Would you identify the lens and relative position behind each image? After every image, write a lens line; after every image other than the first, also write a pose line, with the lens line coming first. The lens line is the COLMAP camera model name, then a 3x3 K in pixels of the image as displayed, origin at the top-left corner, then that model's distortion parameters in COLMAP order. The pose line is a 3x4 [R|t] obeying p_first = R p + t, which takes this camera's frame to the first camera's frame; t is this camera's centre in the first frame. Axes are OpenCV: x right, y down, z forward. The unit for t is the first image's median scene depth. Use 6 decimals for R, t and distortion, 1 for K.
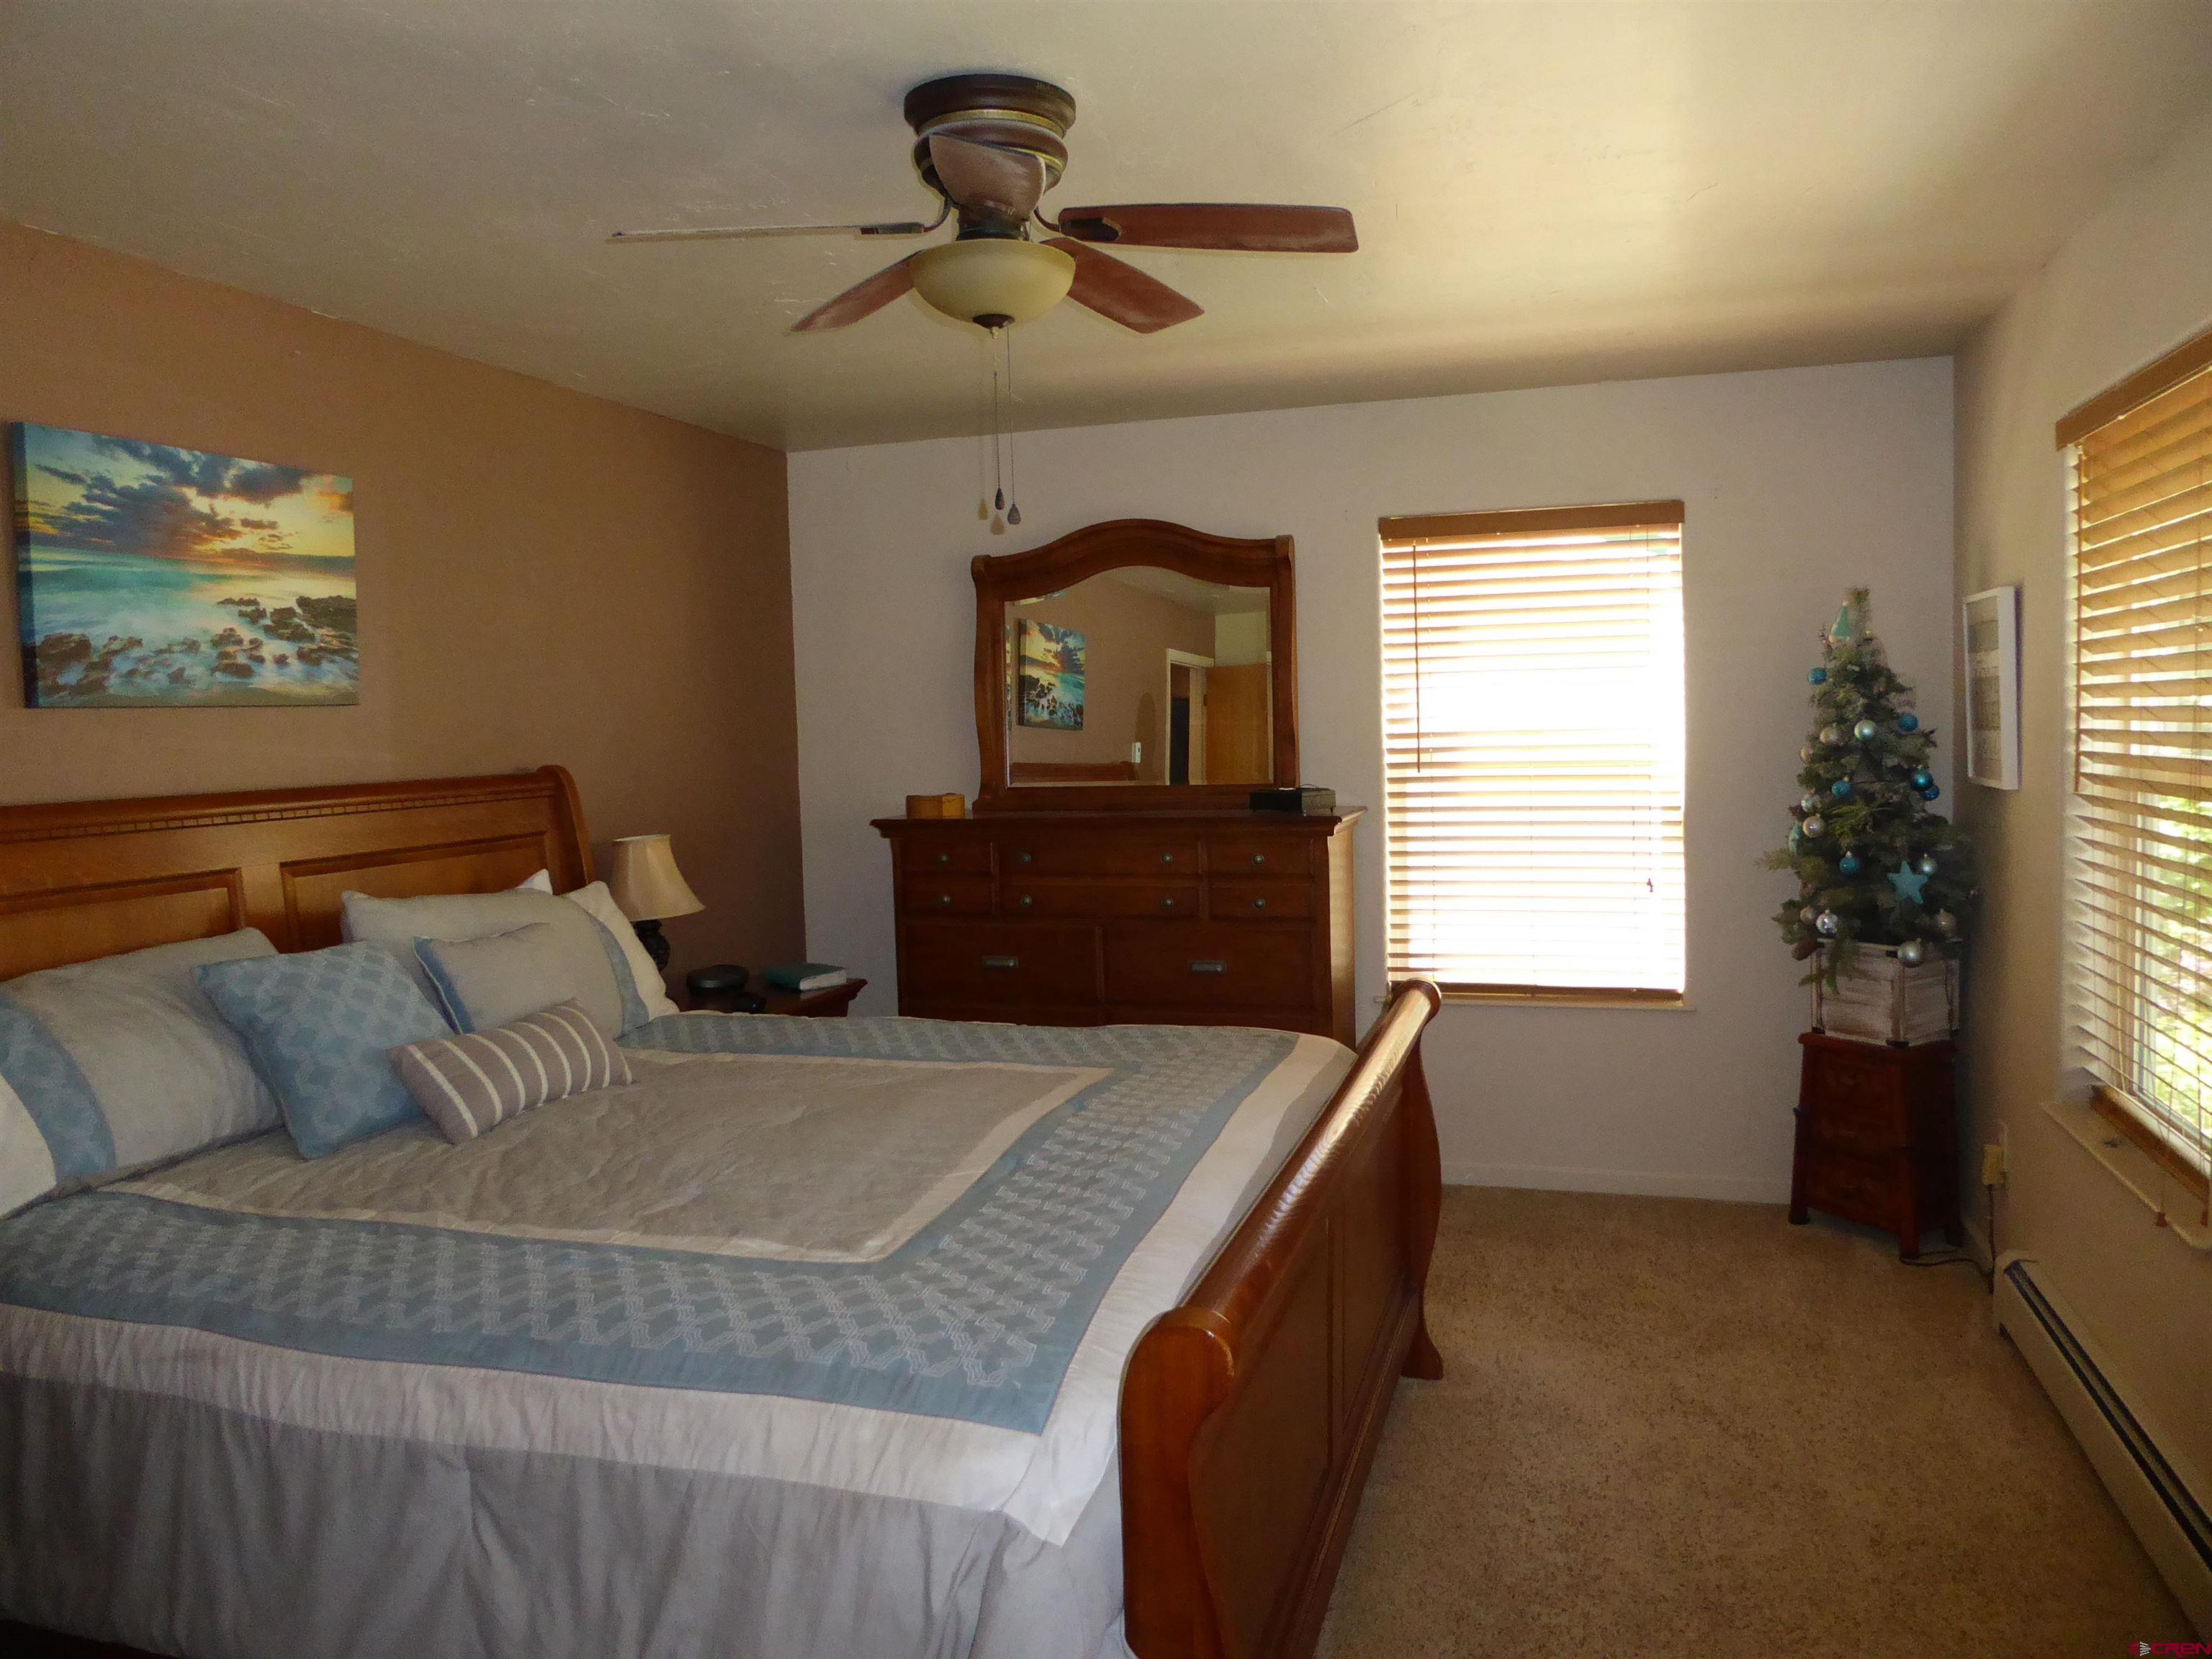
lens RADIAL K [[1549.1, 0, 1106.1], [0, 1549.1, 824.6], [0, 0, 1]] dist [-0.039244, 0.010966]
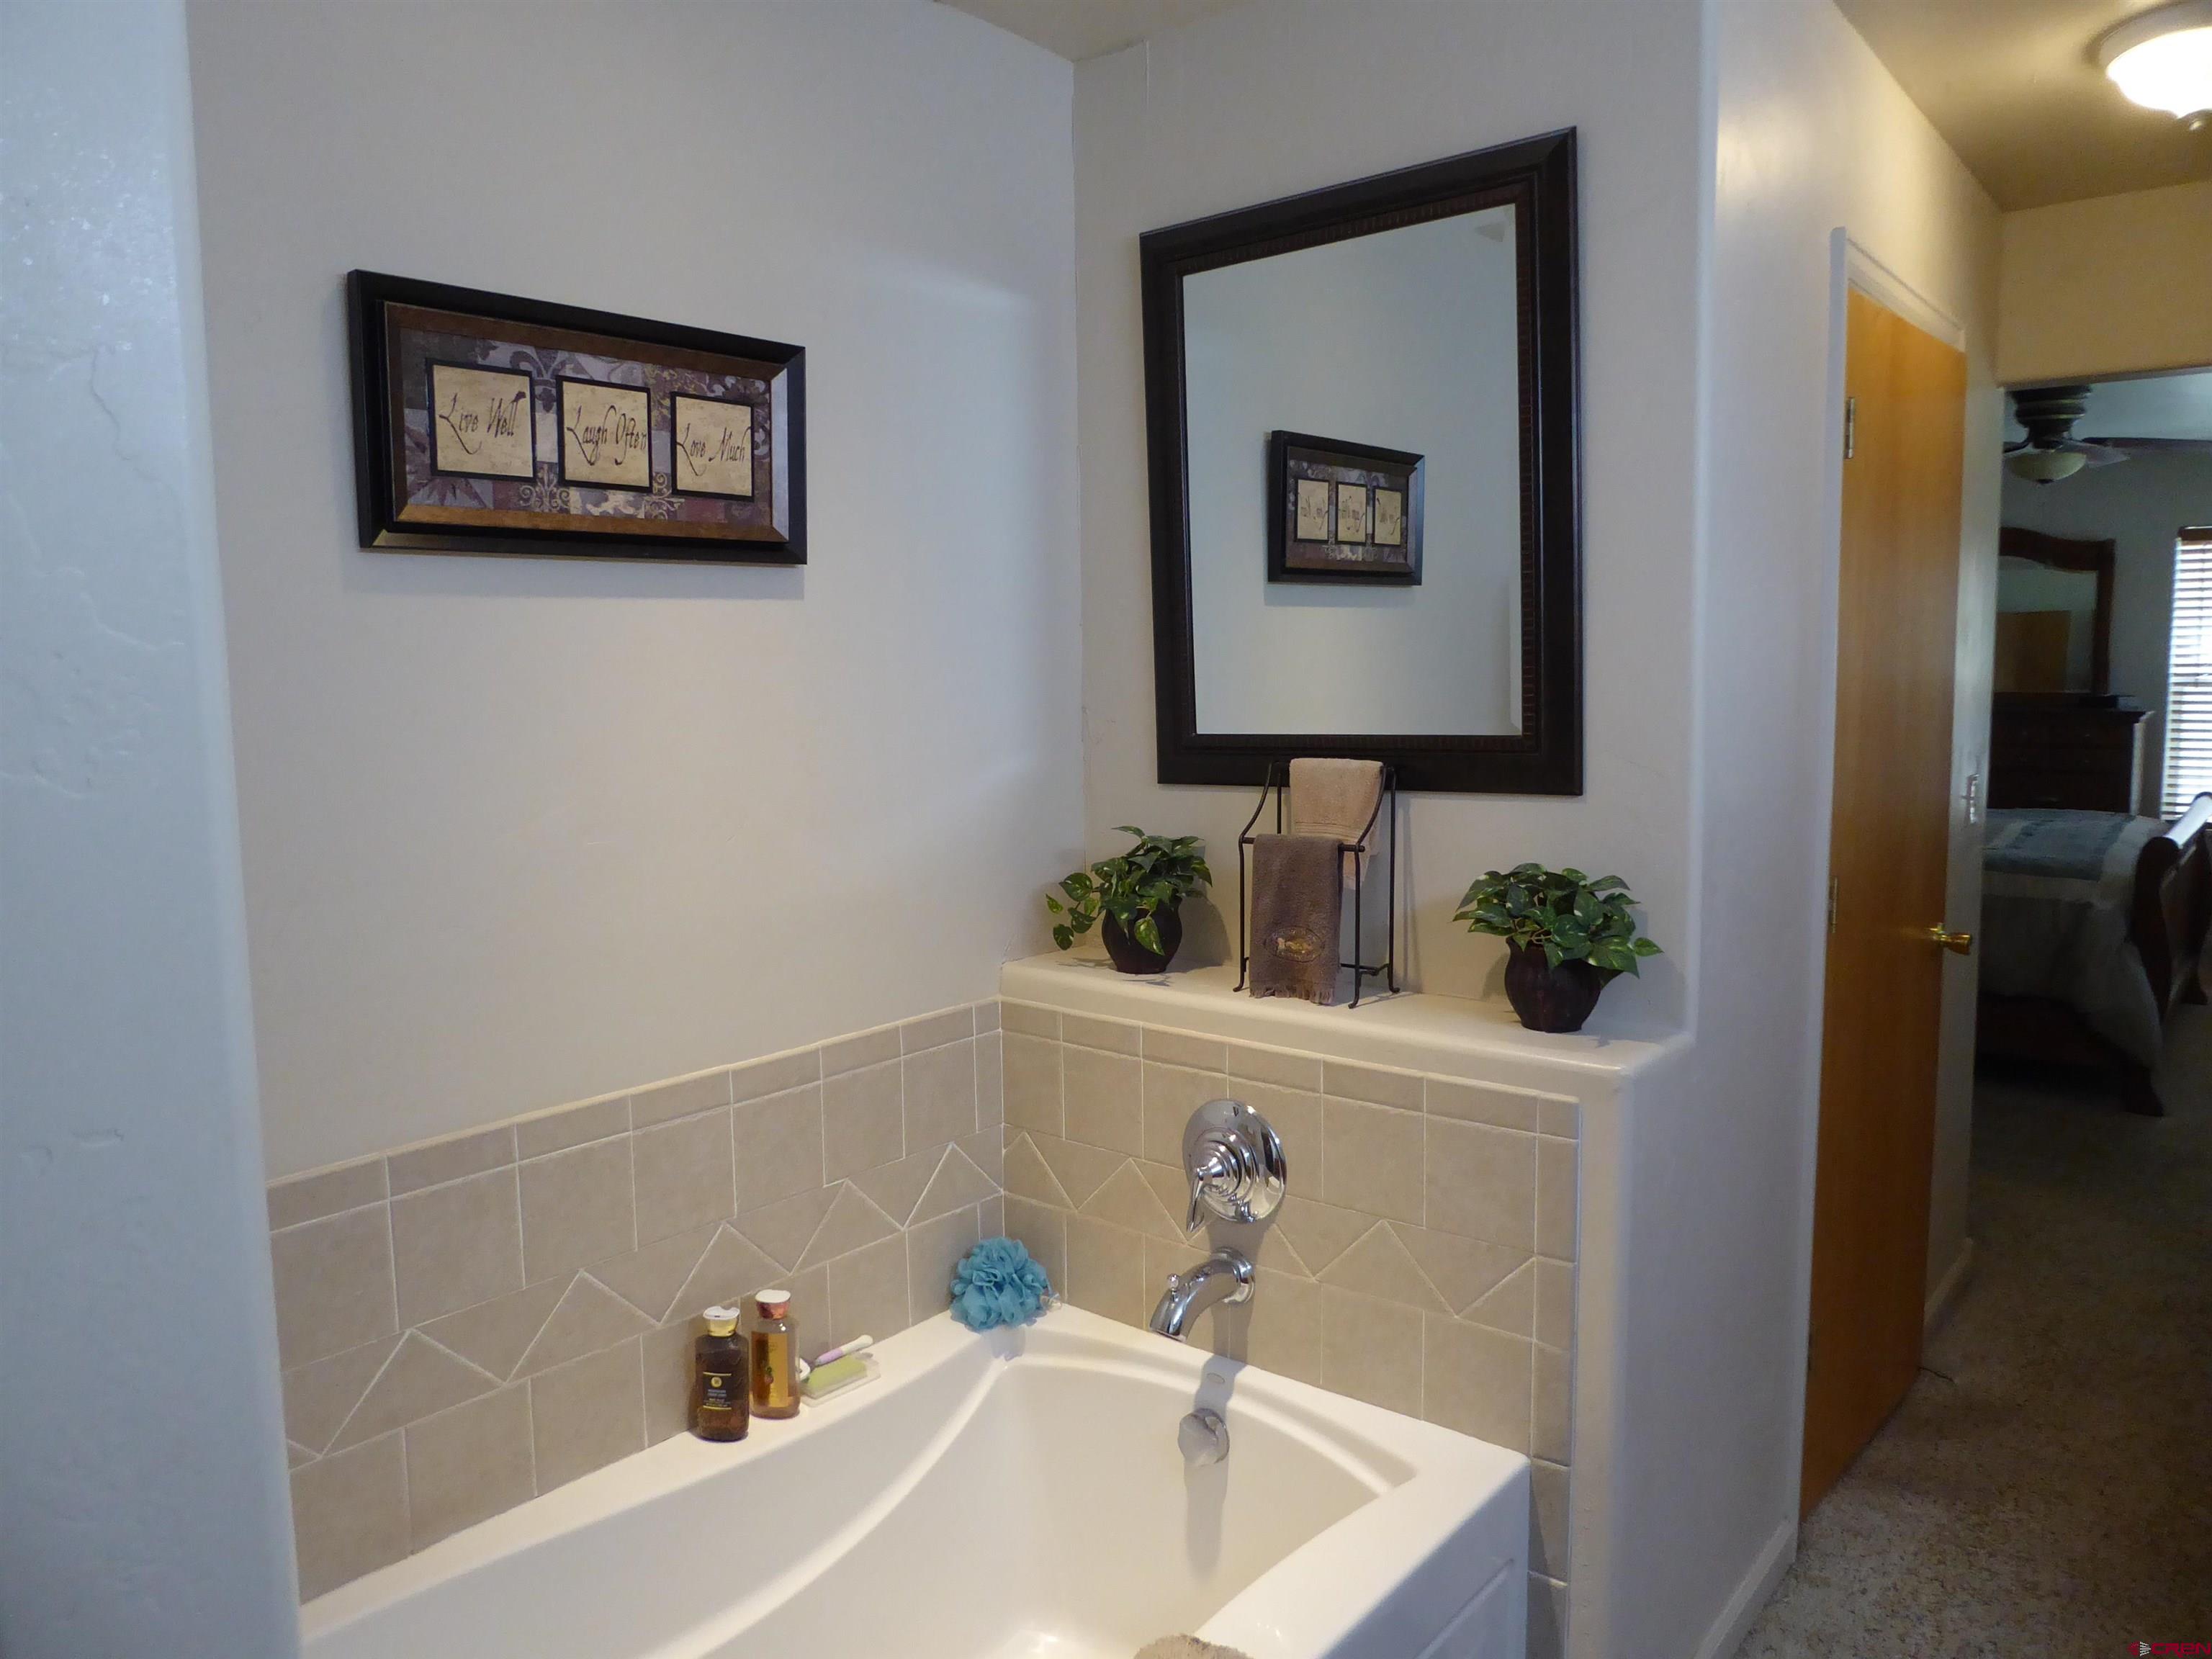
lens RADIAL K [[1549.1, 0, 1107.8], [0, 1549.1, 825.2], [0, 0, 1]] dist [-0.039244, 0.010966]
pose [[0.932087, 0.063227, -0.356674, -0.273158], [-0.045594, 0.997296, 0.057639, 0.067021], [0.359354, -0.037462, 0.932449, -0.866246]]
